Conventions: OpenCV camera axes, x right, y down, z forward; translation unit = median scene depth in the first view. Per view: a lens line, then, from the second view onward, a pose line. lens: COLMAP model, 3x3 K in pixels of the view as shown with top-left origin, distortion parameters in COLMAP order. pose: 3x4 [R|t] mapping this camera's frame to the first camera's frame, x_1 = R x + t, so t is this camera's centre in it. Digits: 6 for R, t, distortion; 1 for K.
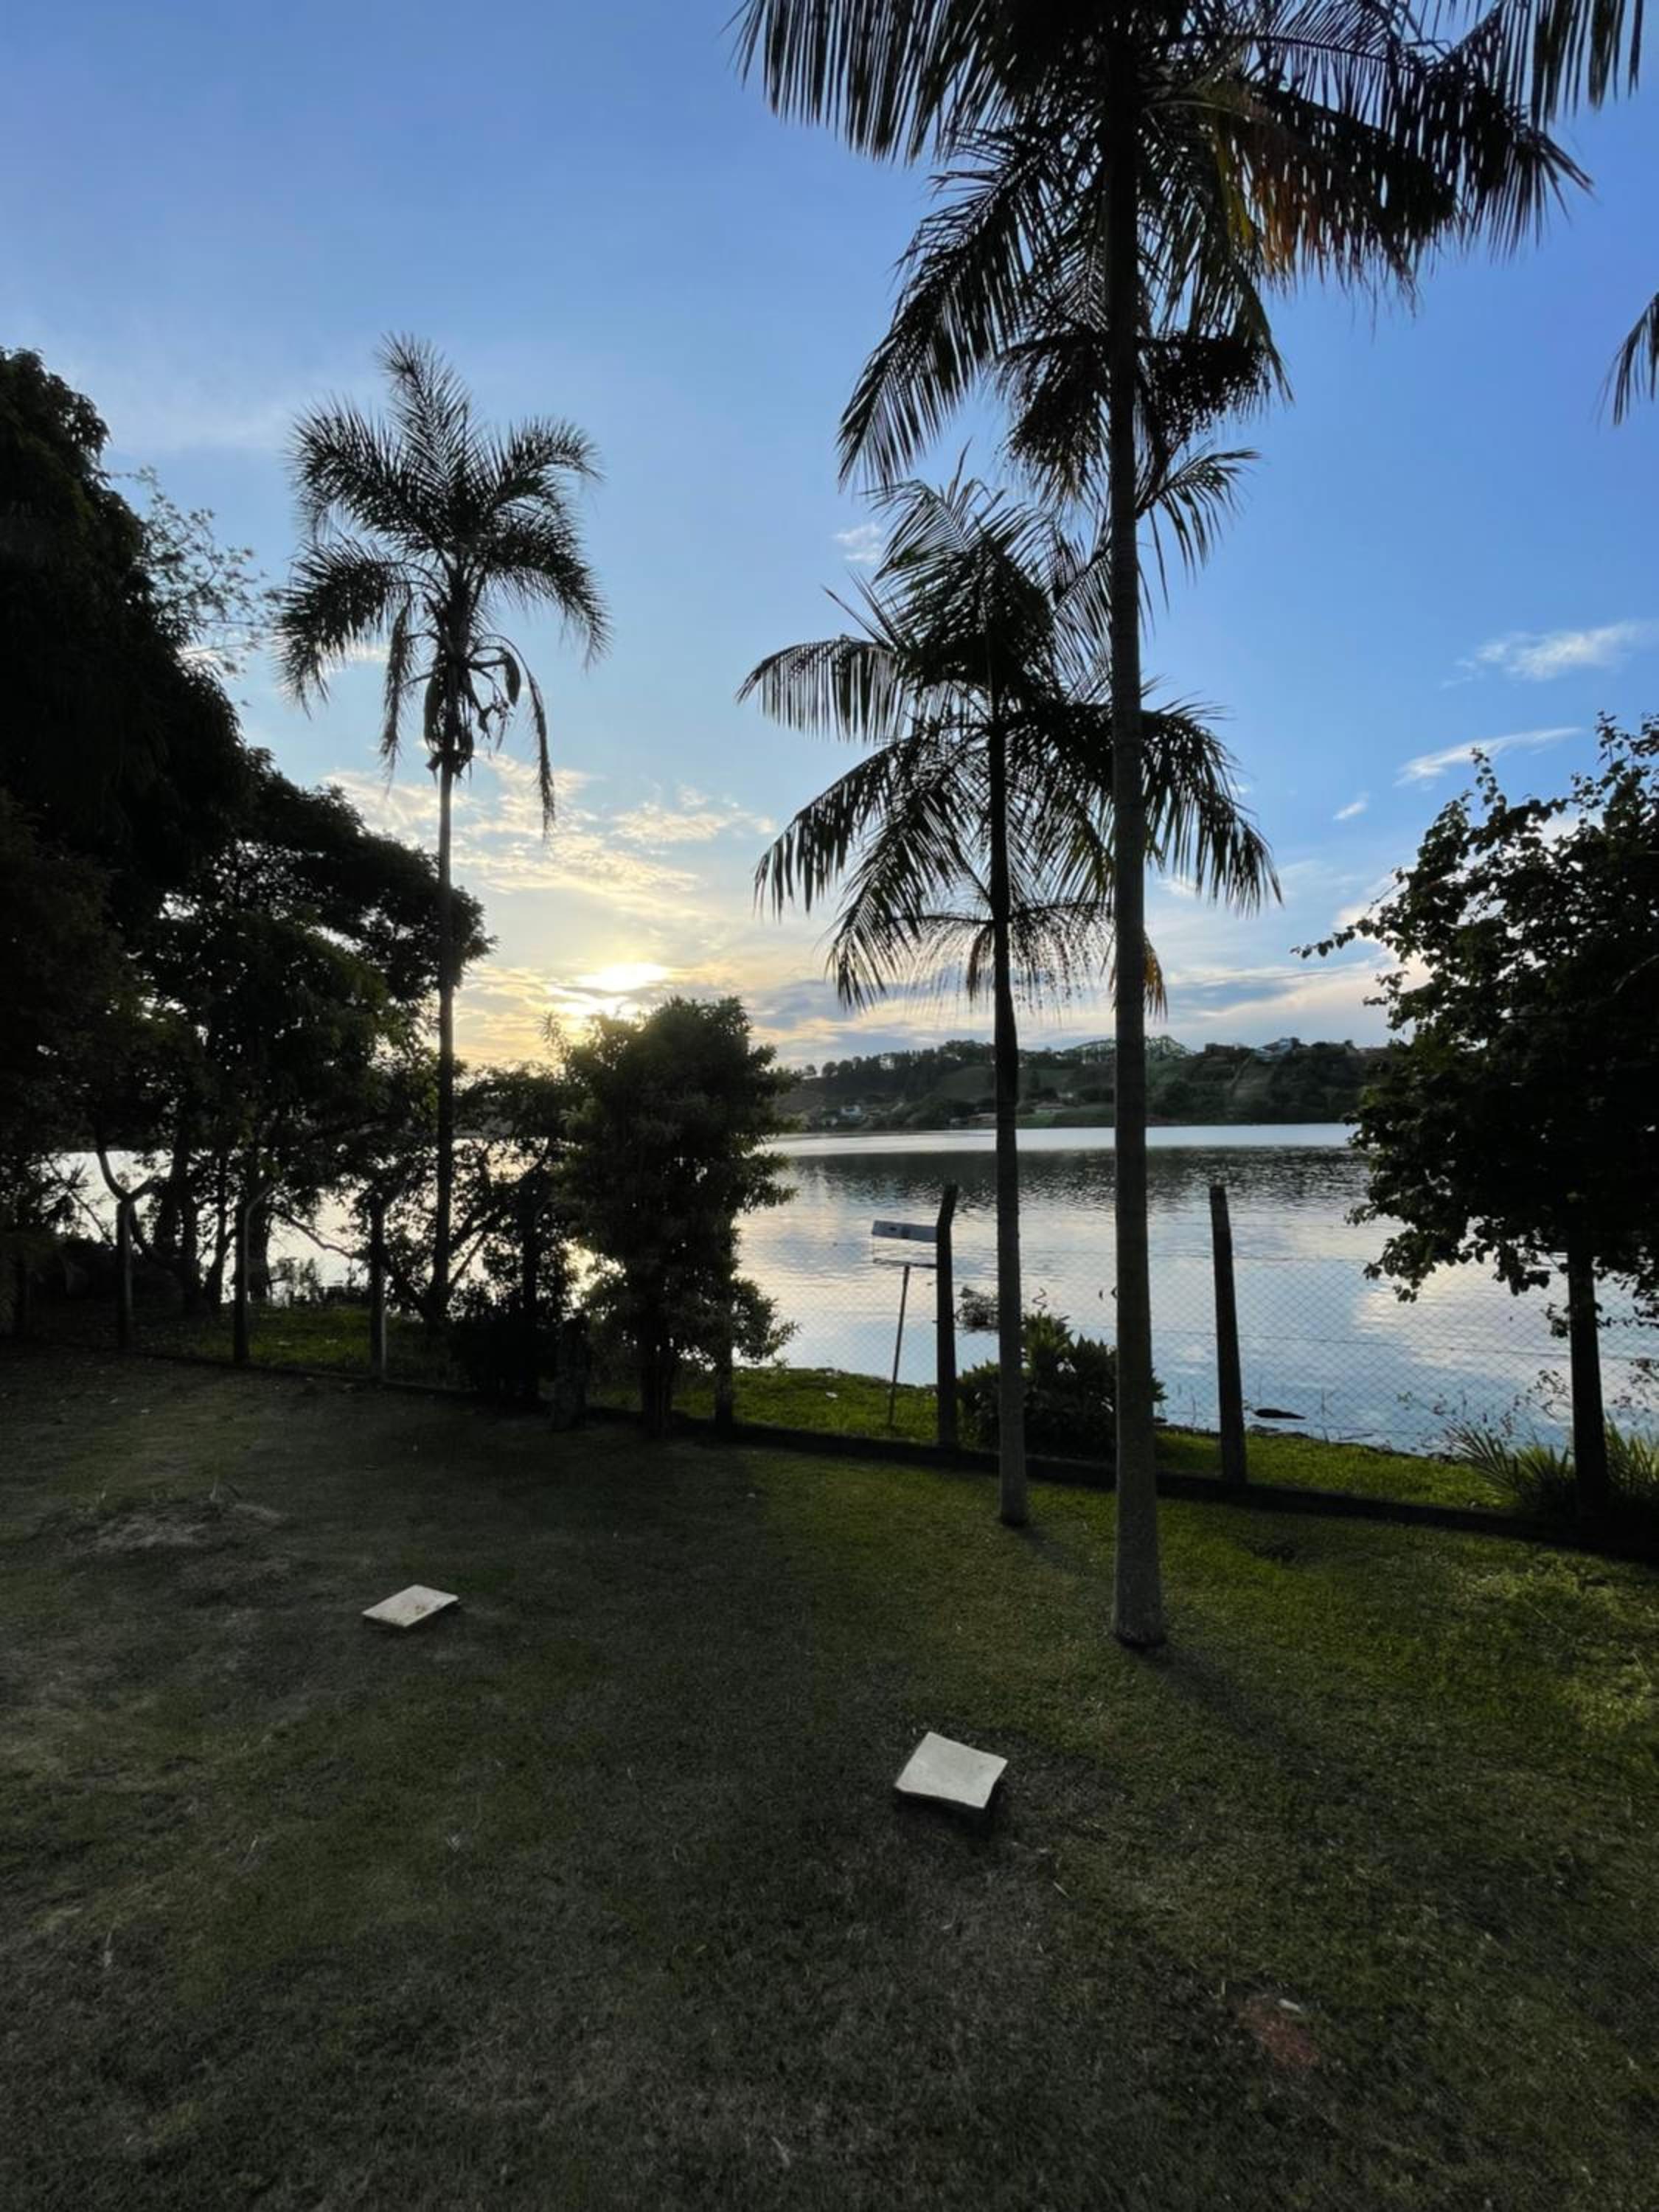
lens RADIAL K [[898.4, 0, 825.7], [0, 898.4, 1104.8], [0, 0, 1]] dist [-0.003933, 0.000726]
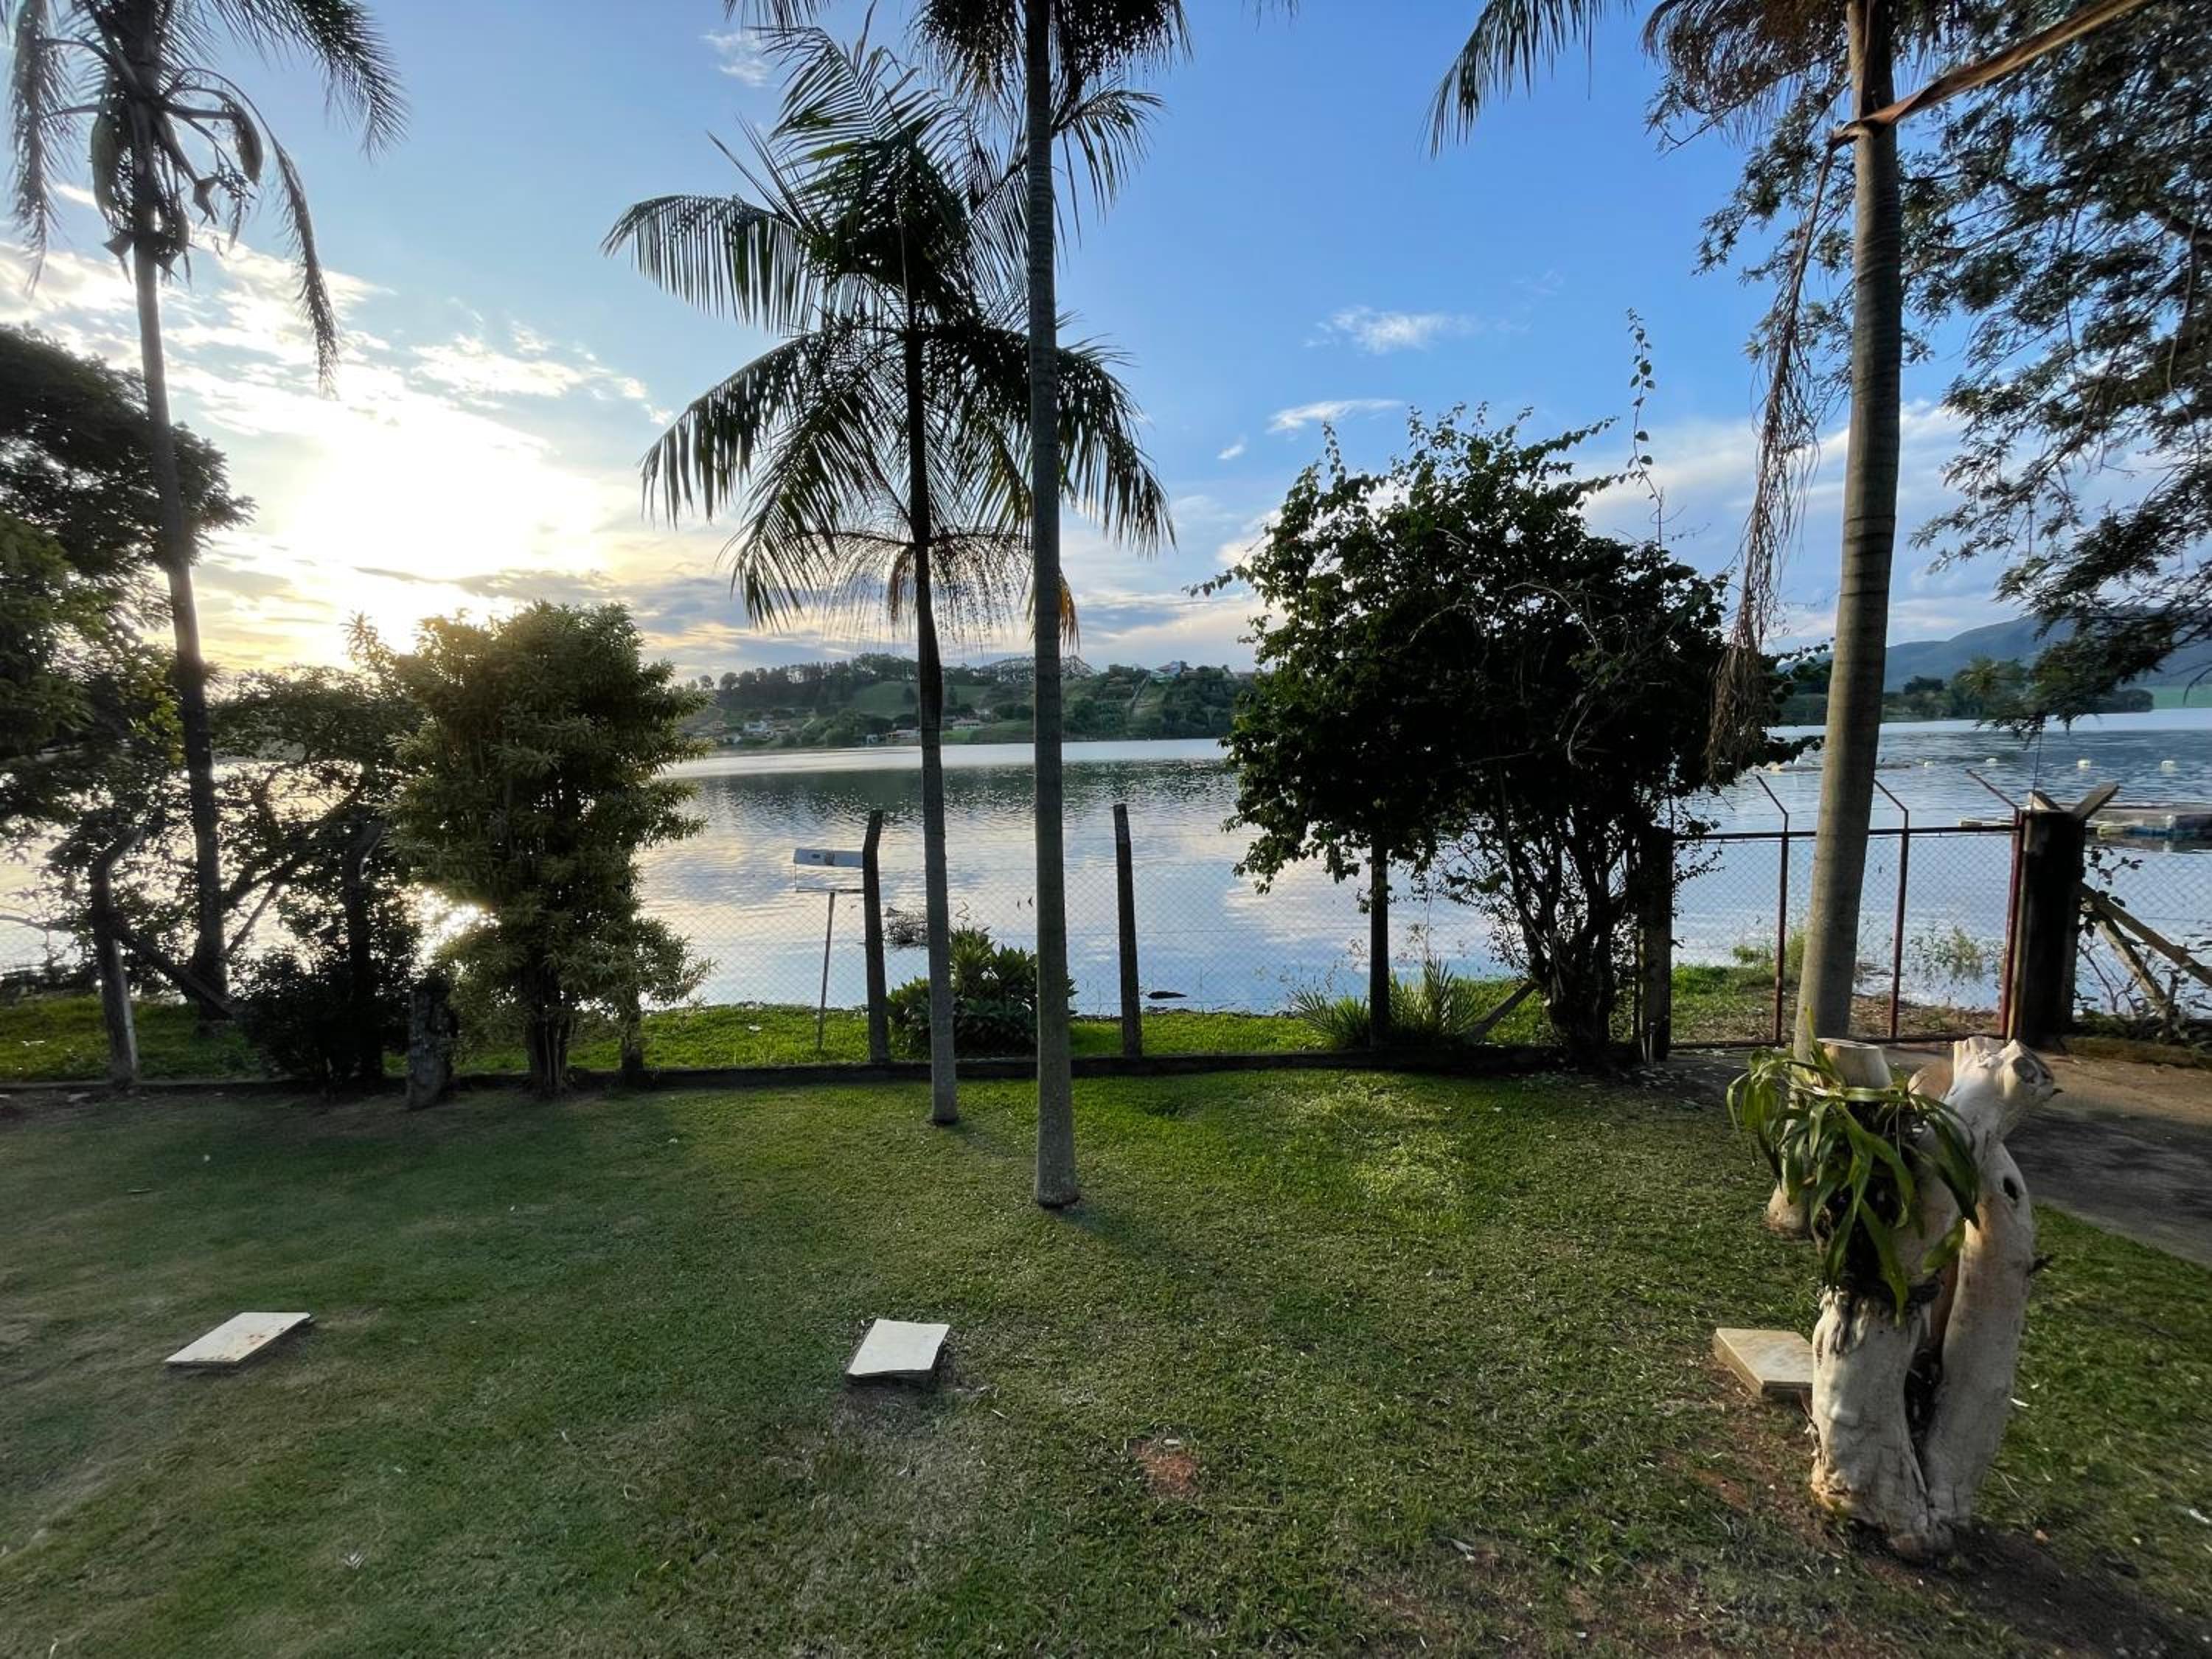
lens RADIAL K [[898.4, 0, 1108.1], [0, 898.4, 830.2], [0, 0, 1]] dist [-0.003933, 0.000726]
pose [[0.921327, -0.042633, 0.386444, -0.009666], [-0.004374, 0.992770, 0.119952, -0.009627], [-0.388764, -0.112205, 0.914480, -0.016965]]
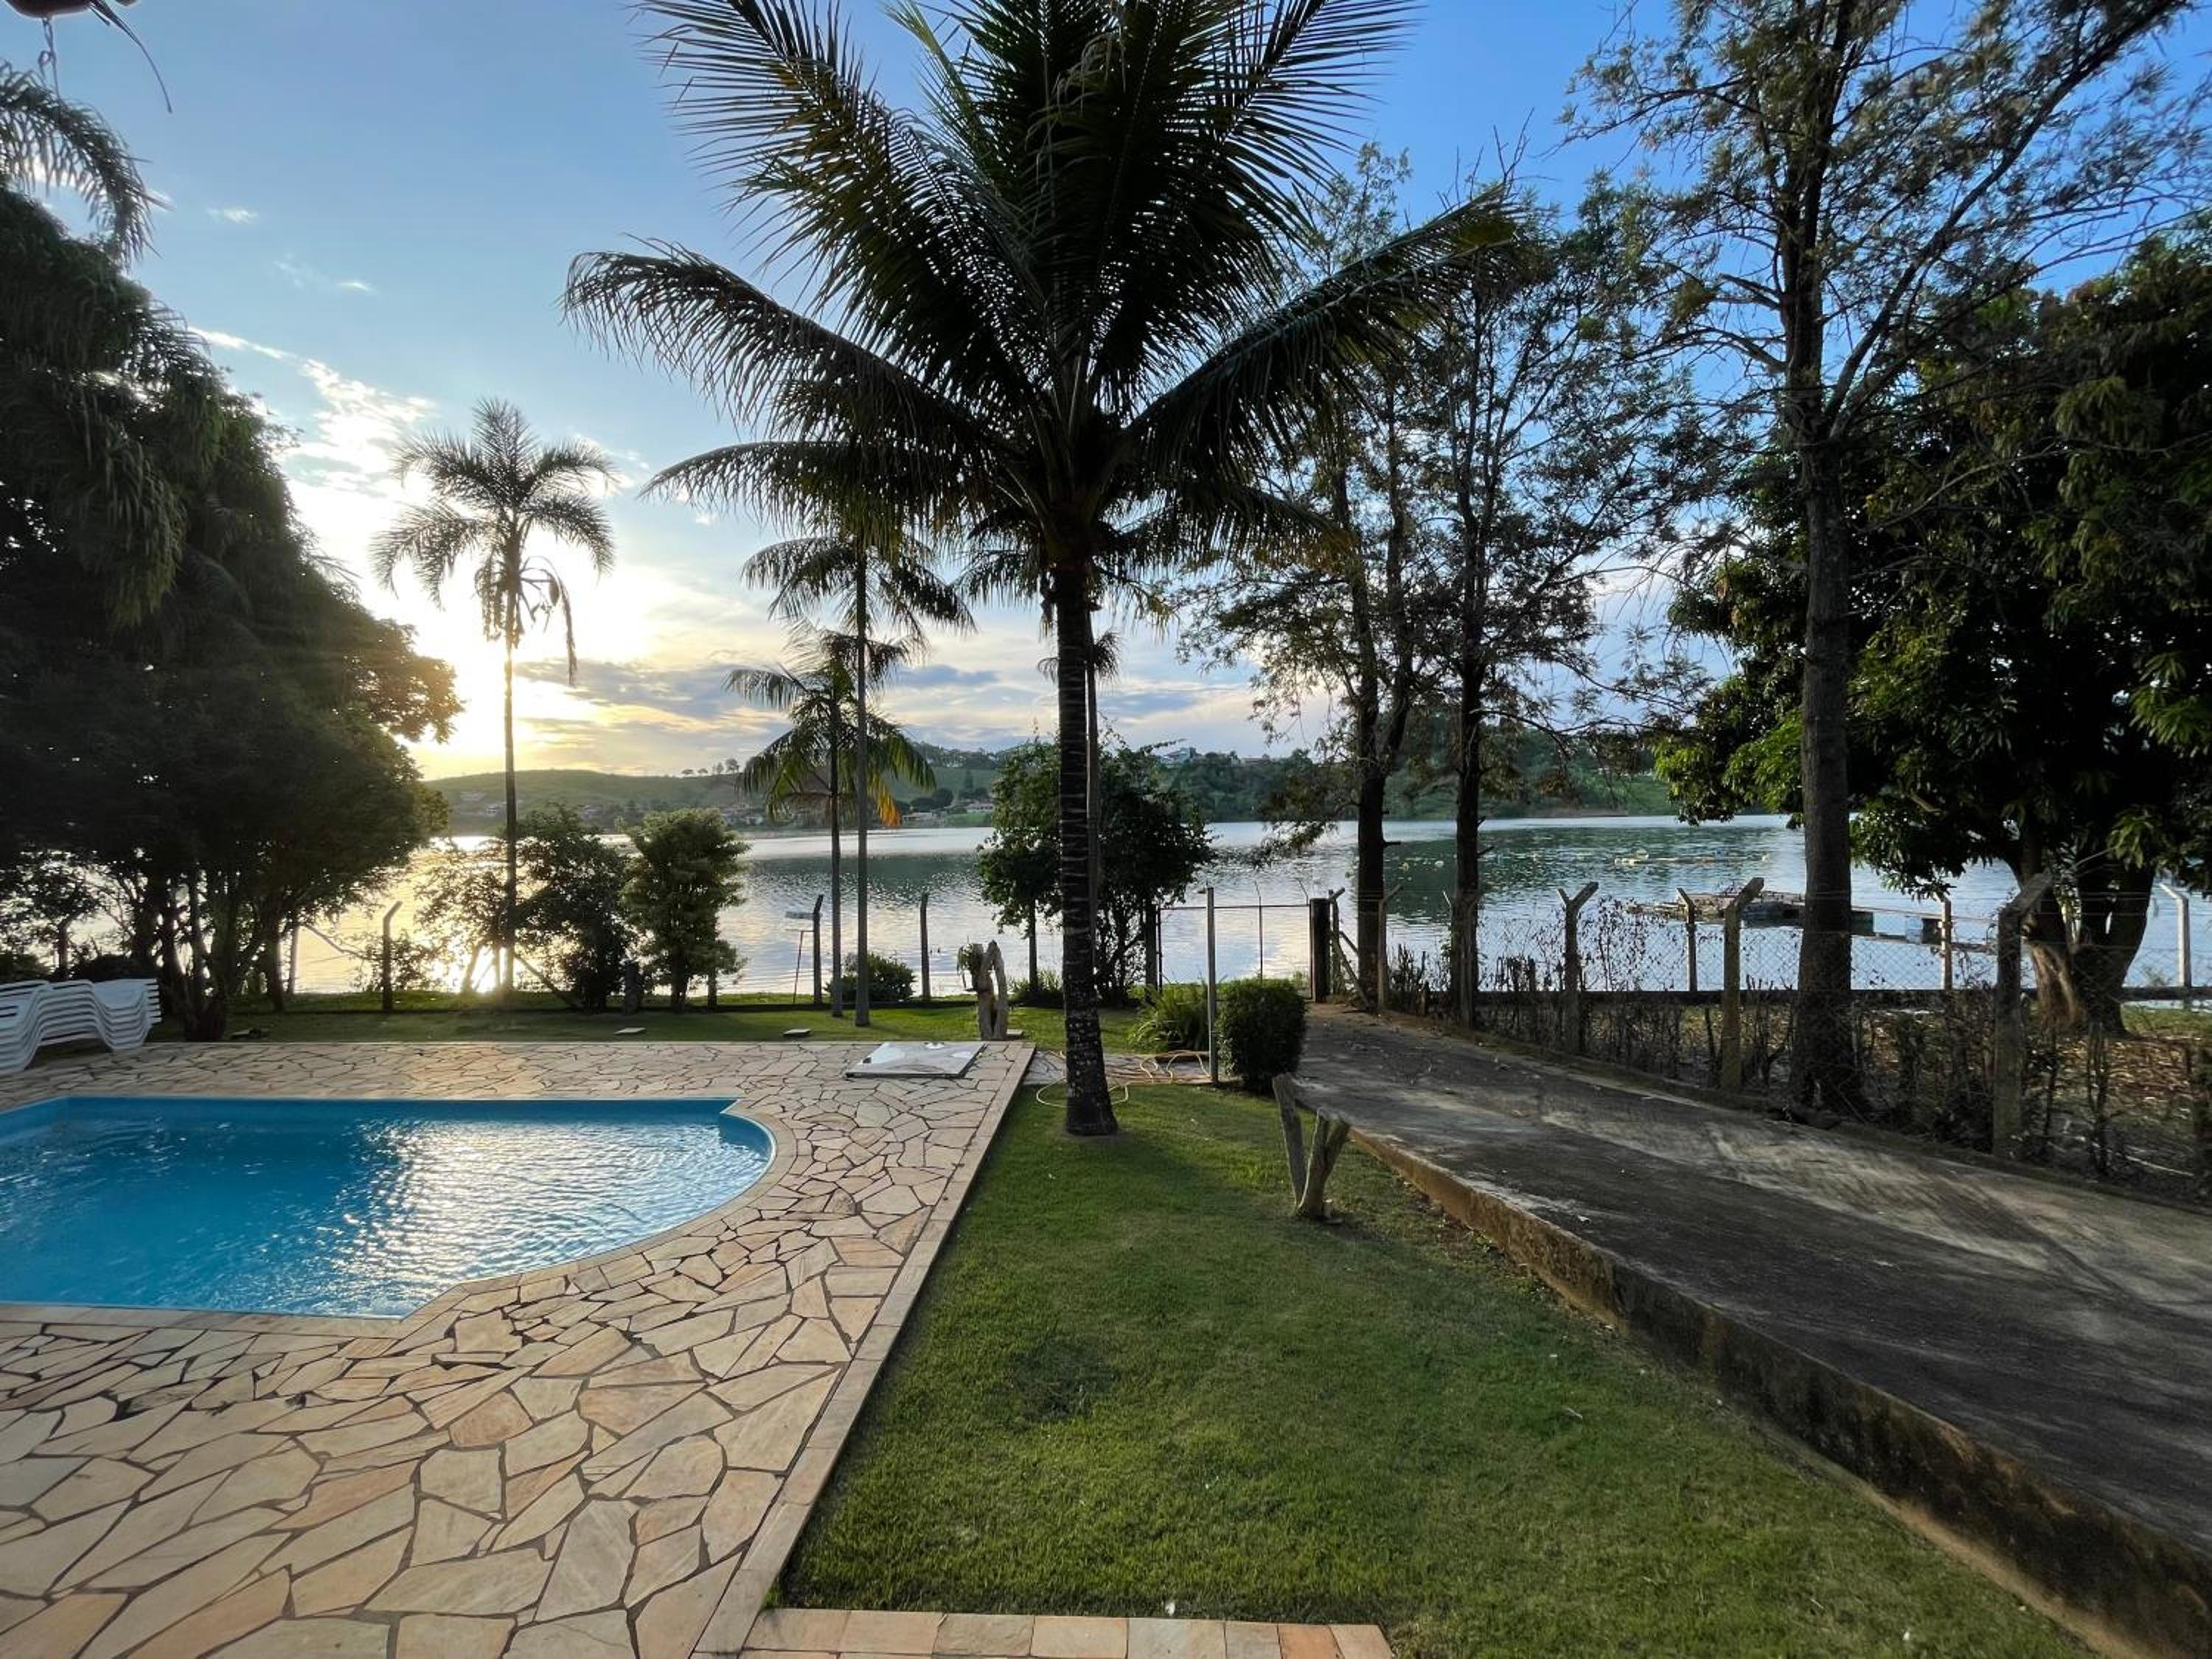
lens RADIAL K [[898.4, 0, 1110.9], [0, 898.4, 830.6], [0, 0, 1]] dist [-0.003933, 0.000726]
pose [[0.927758, -0.002507, 0.373173, -0.030441], [-0.009360, 0.999506, 0.029986, -0.159496], [-0.373064, -0.031313, 0.927277, -1.495414]]
